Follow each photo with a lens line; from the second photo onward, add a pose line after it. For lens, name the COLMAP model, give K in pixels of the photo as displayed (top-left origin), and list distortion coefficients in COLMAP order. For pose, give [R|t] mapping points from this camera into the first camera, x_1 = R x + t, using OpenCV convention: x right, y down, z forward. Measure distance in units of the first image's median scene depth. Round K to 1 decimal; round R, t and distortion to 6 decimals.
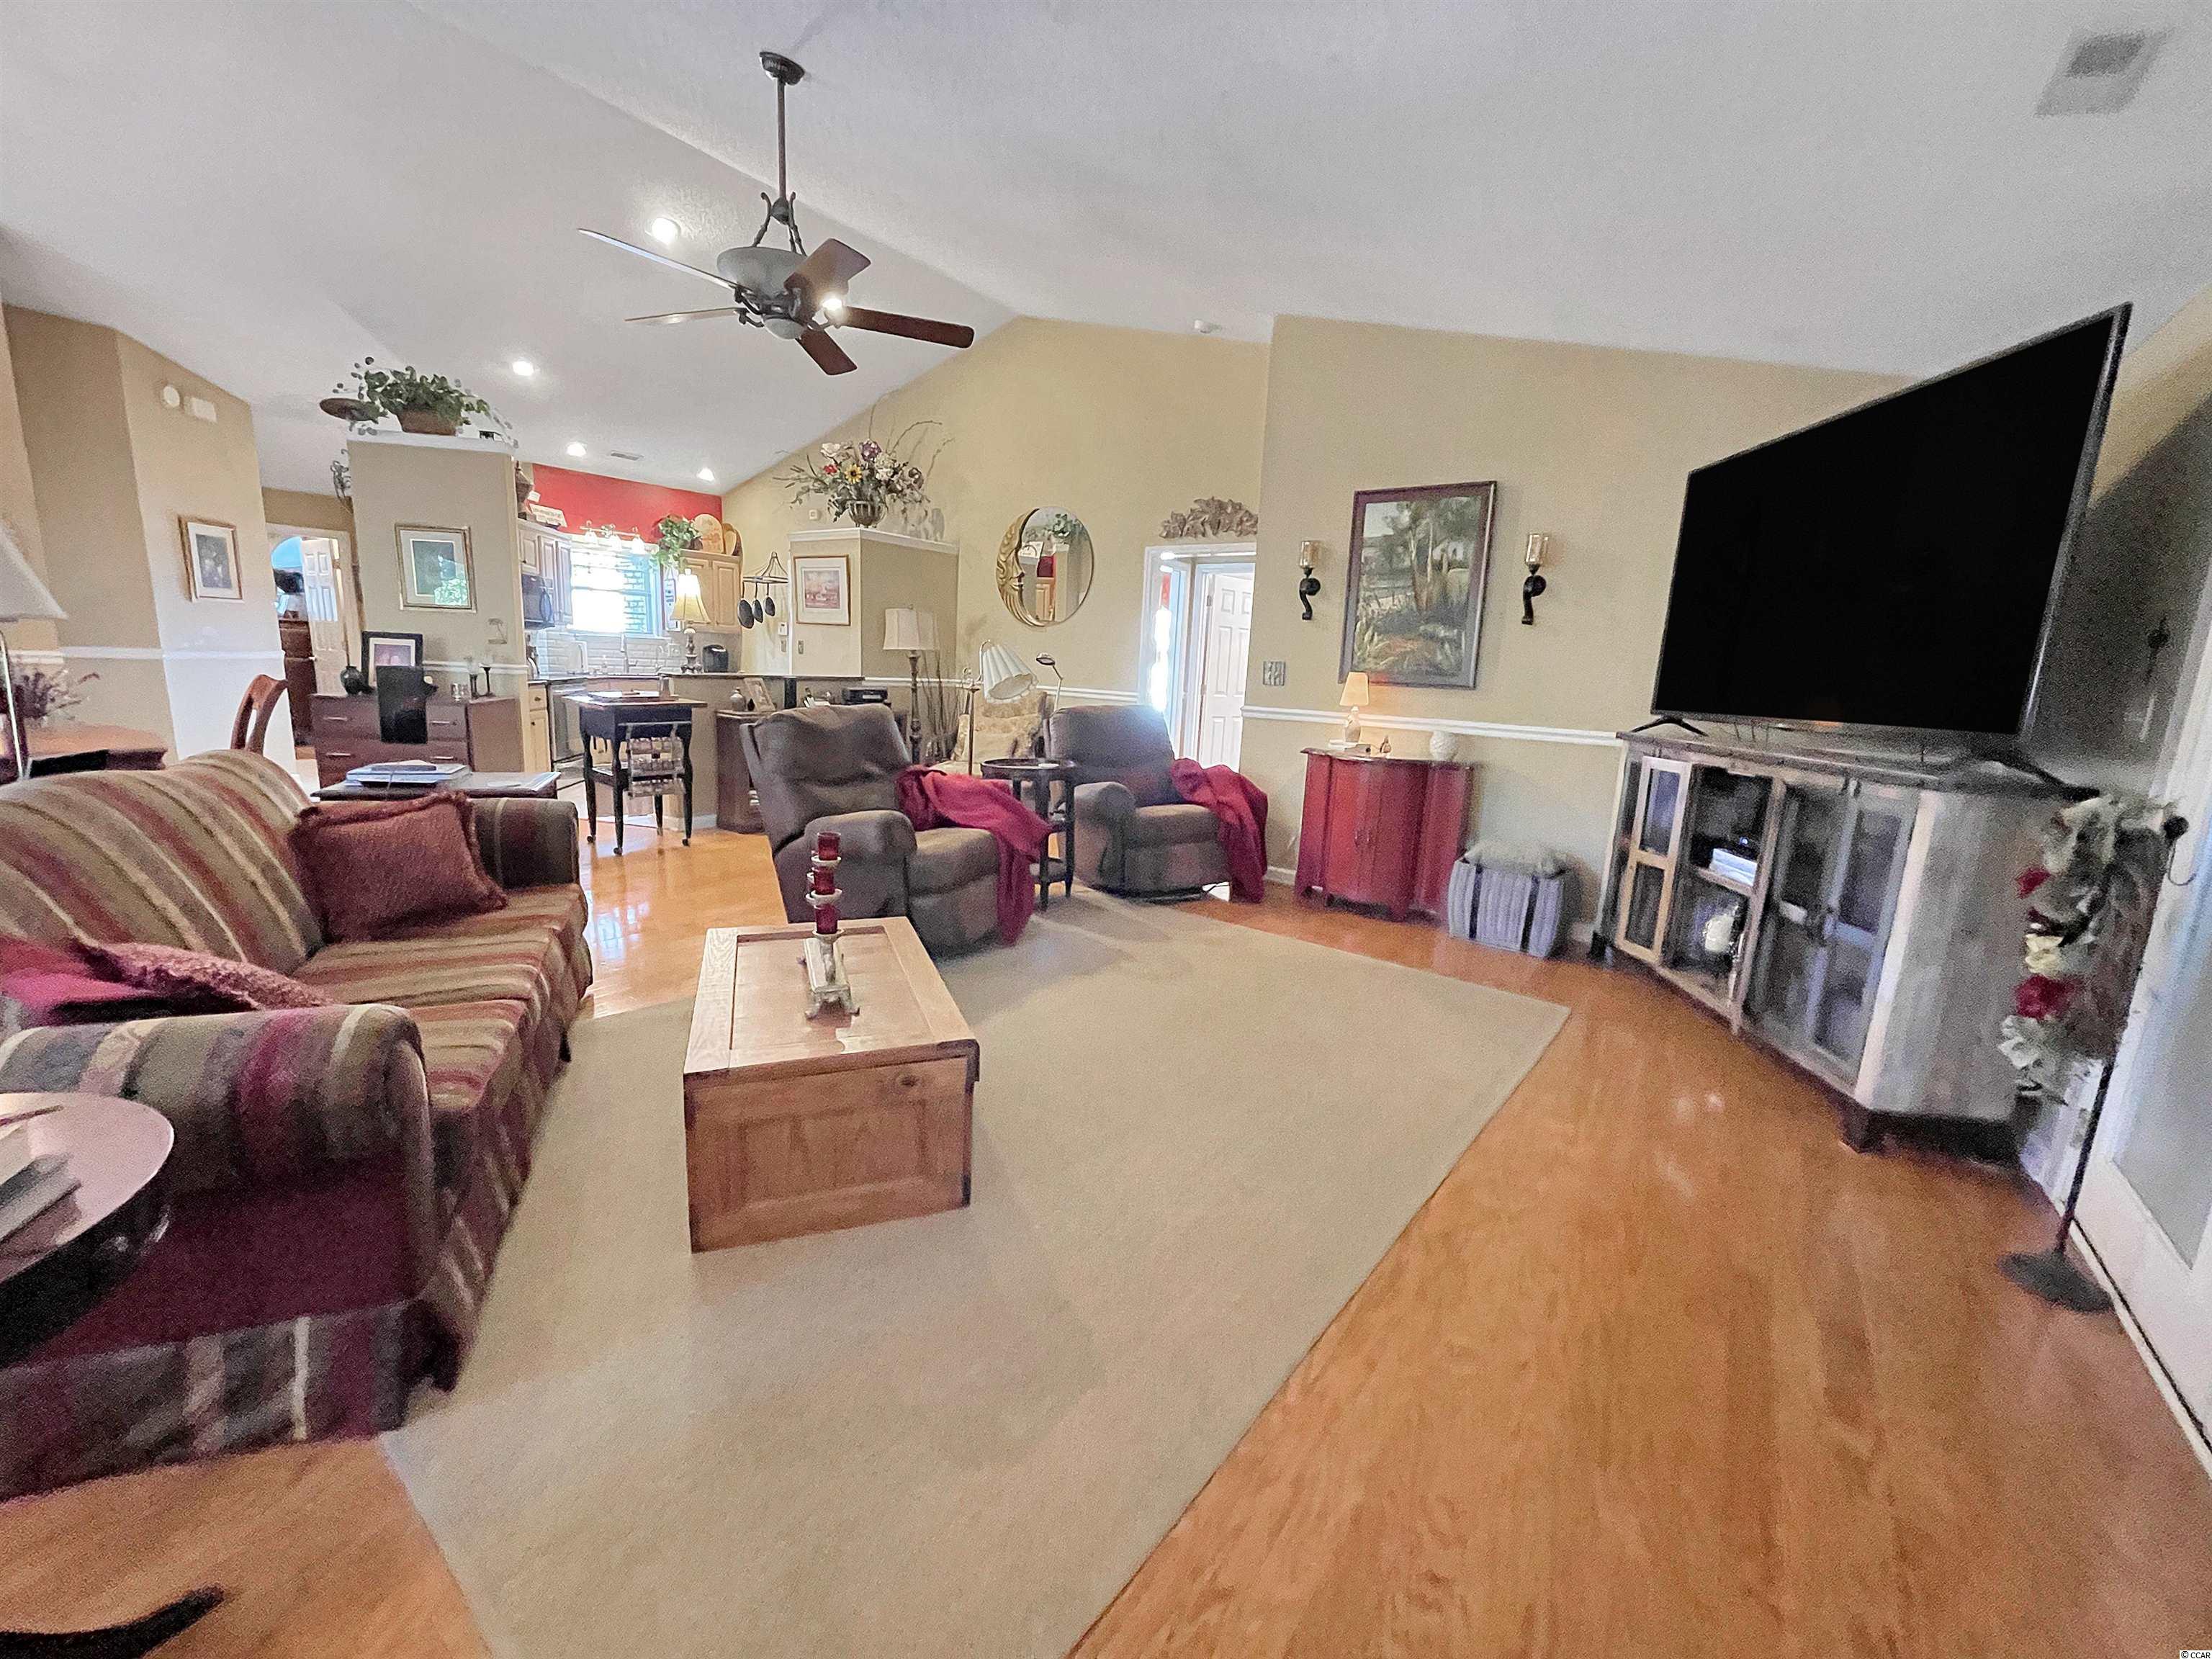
lens RADIAL K [[893.9, 0, 1100.4], [0, 893.9, 830.0], [0, 0, 1]] dist [0.000681, 0.000130]
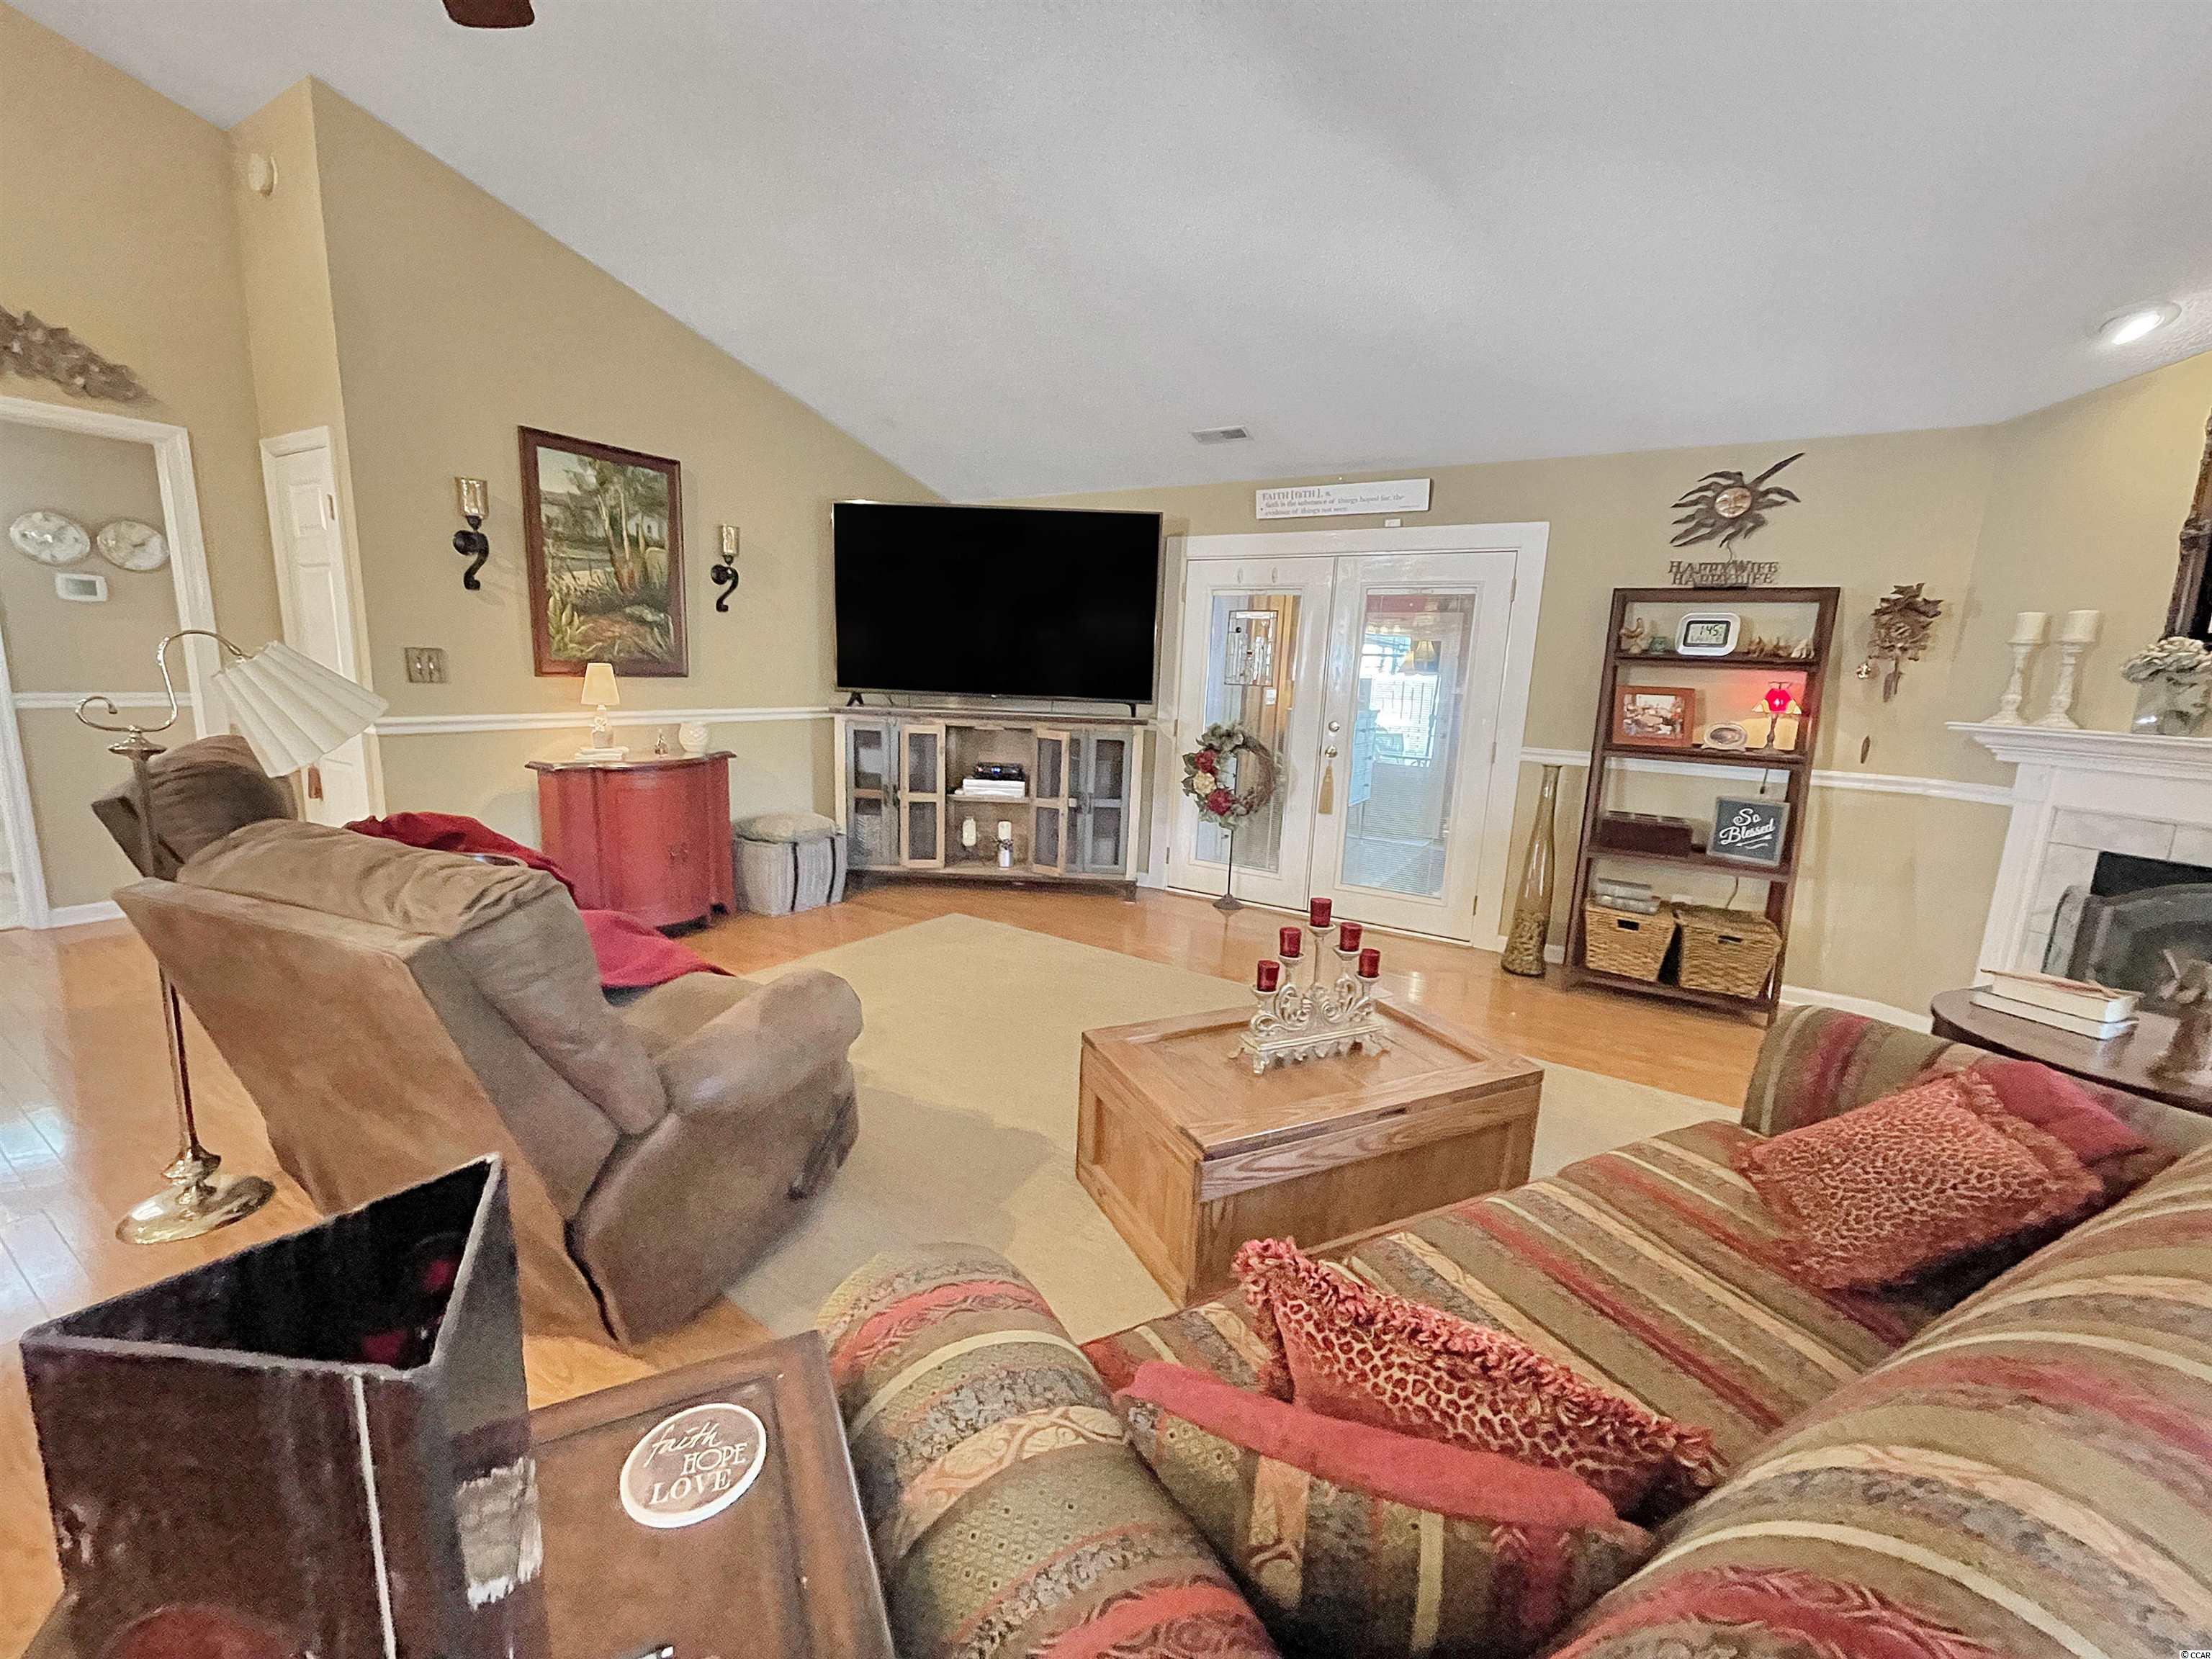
lens RADIAL K [[893.9, 0, 1100.4], [0, 893.9, 830.0], [0, 0, 1]] dist [0.000681, 0.000130]
pose [[-0.076853, -0.228910, 0.970409, -0.590925], [0.141358, 0.960954, 0.237875, -0.162097], [-0.986971, 0.155457, -0.041494, 0.612191]]
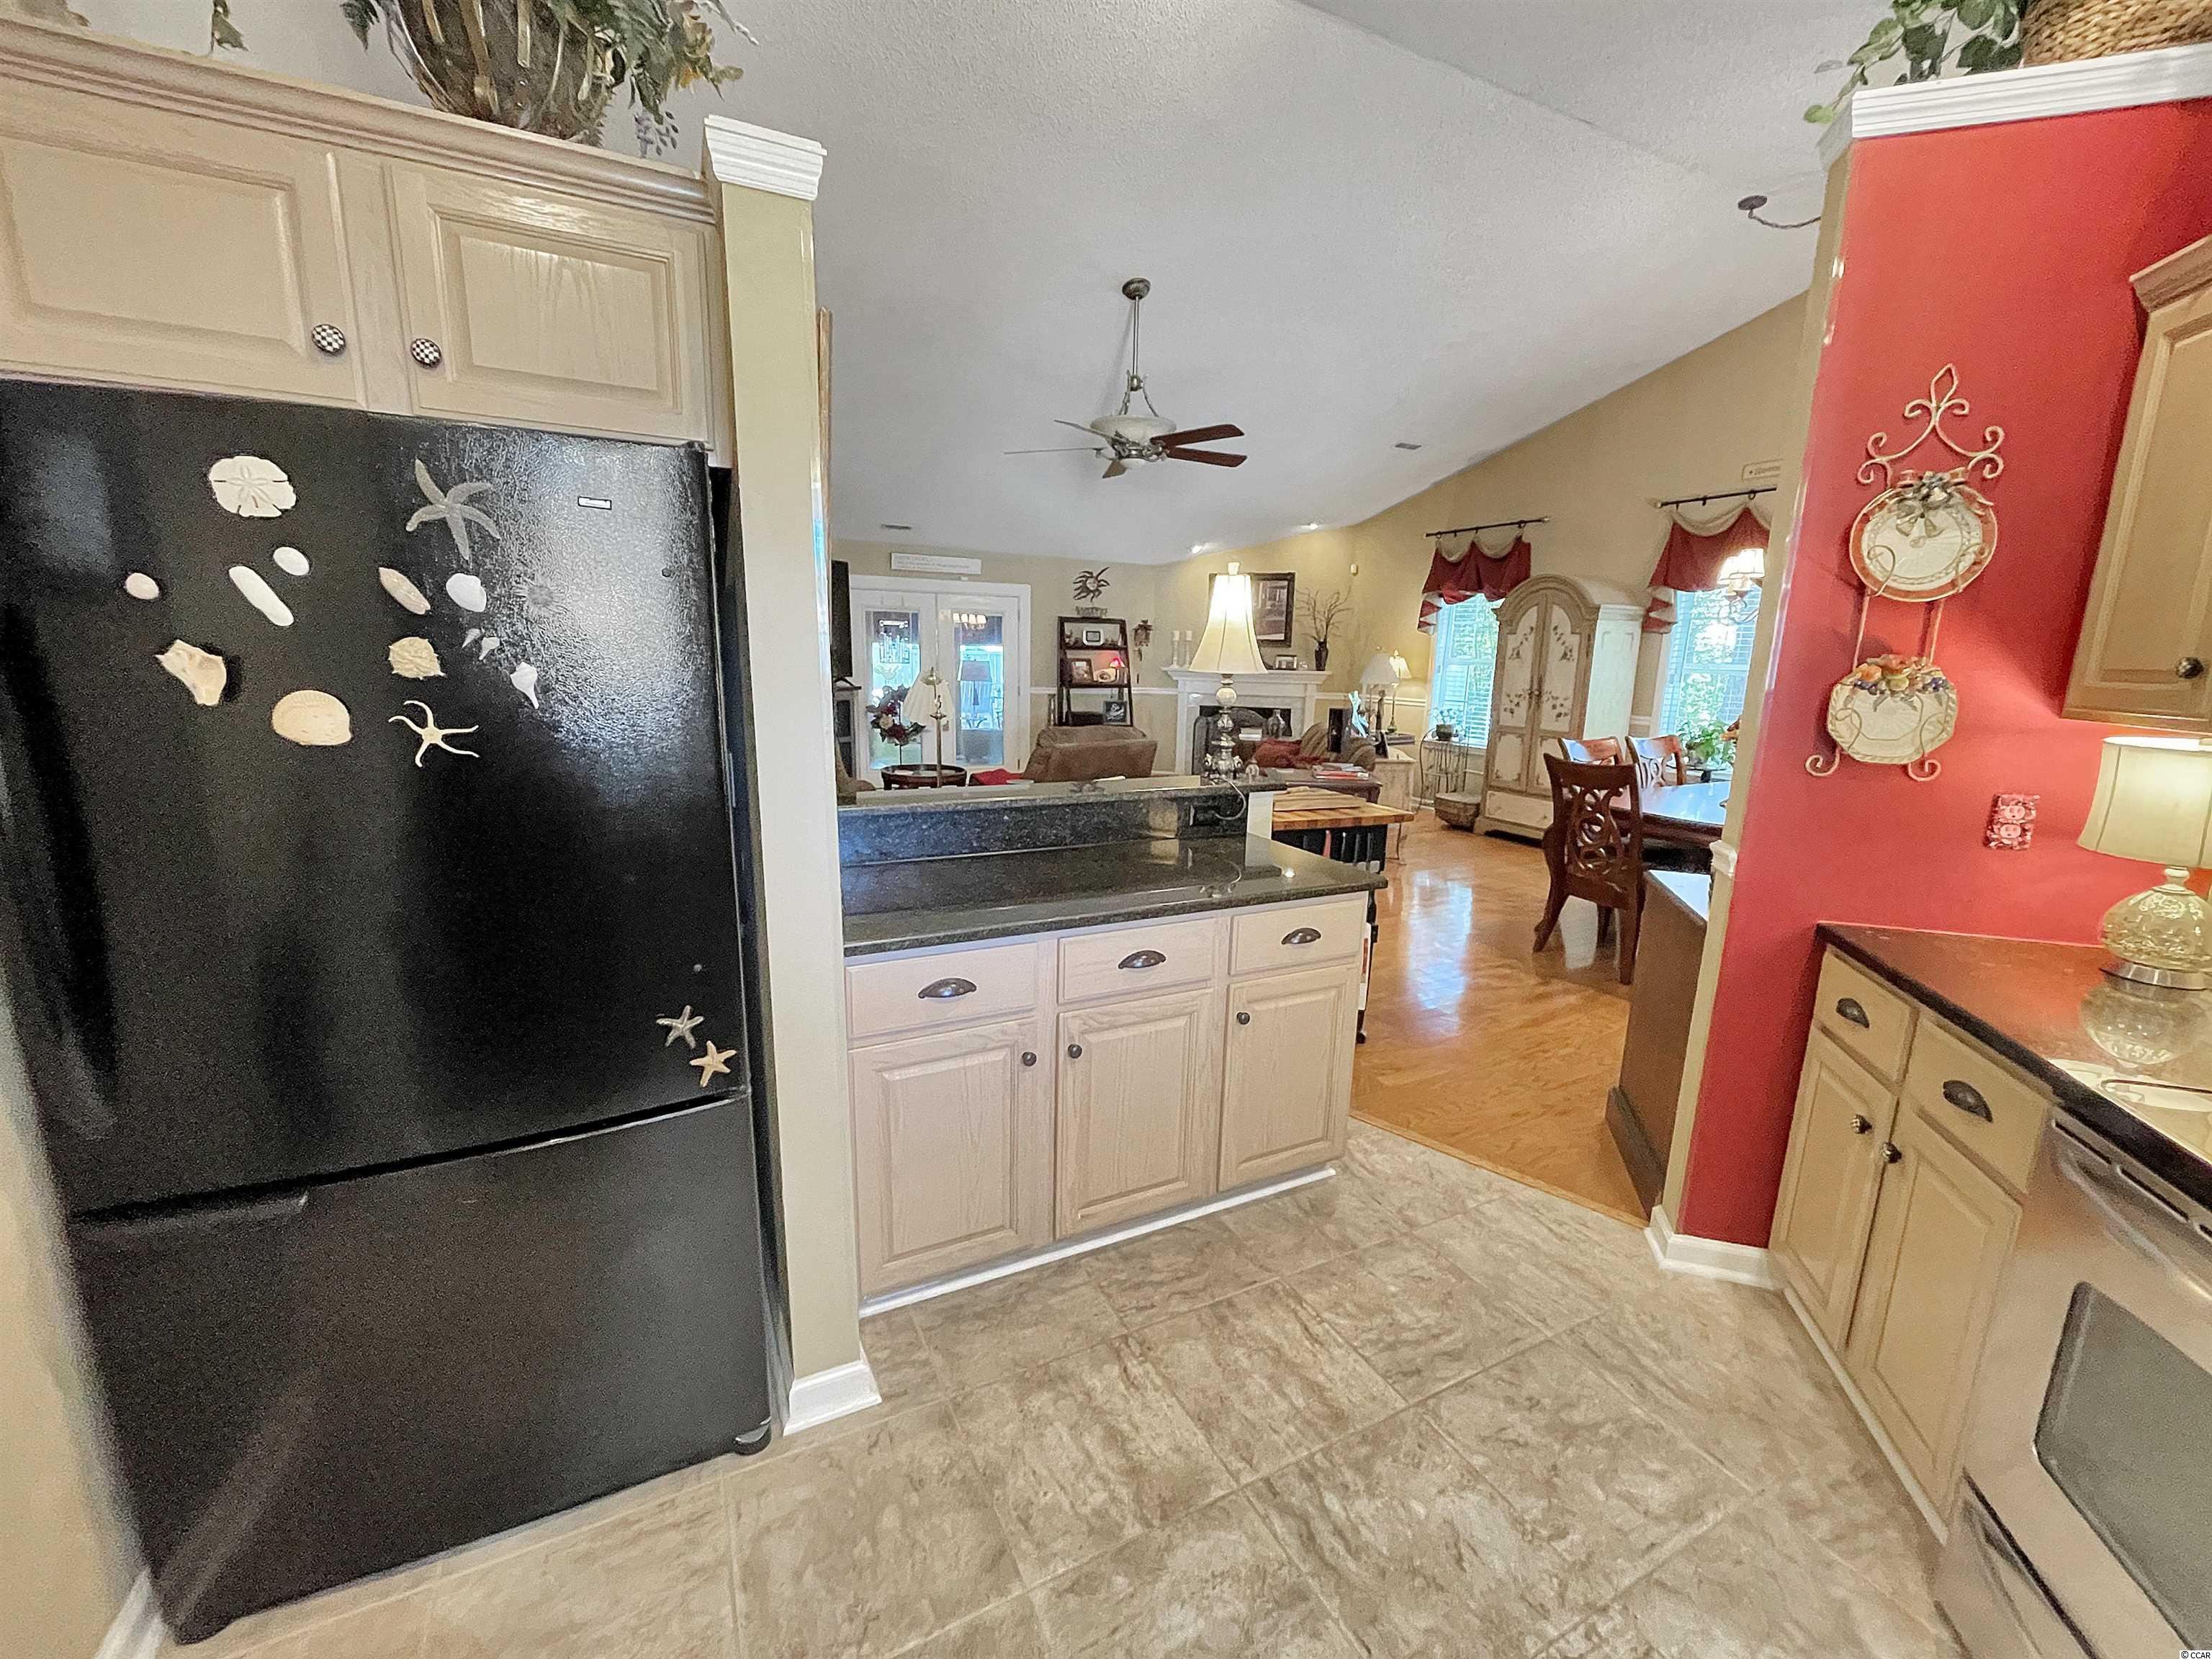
lens RADIAL K [[893.9, 0, 1100.4], [0, 893.9, 830.0], [0, 0, 1]] dist [0.000681, 0.000130]
pose [[-0.880136, -0.154656, 0.448824, -0.805474], [0.027736, 0.927077, 0.373843, -0.417034], [-0.473911, 0.341481, -0.811664, 1.818800]]
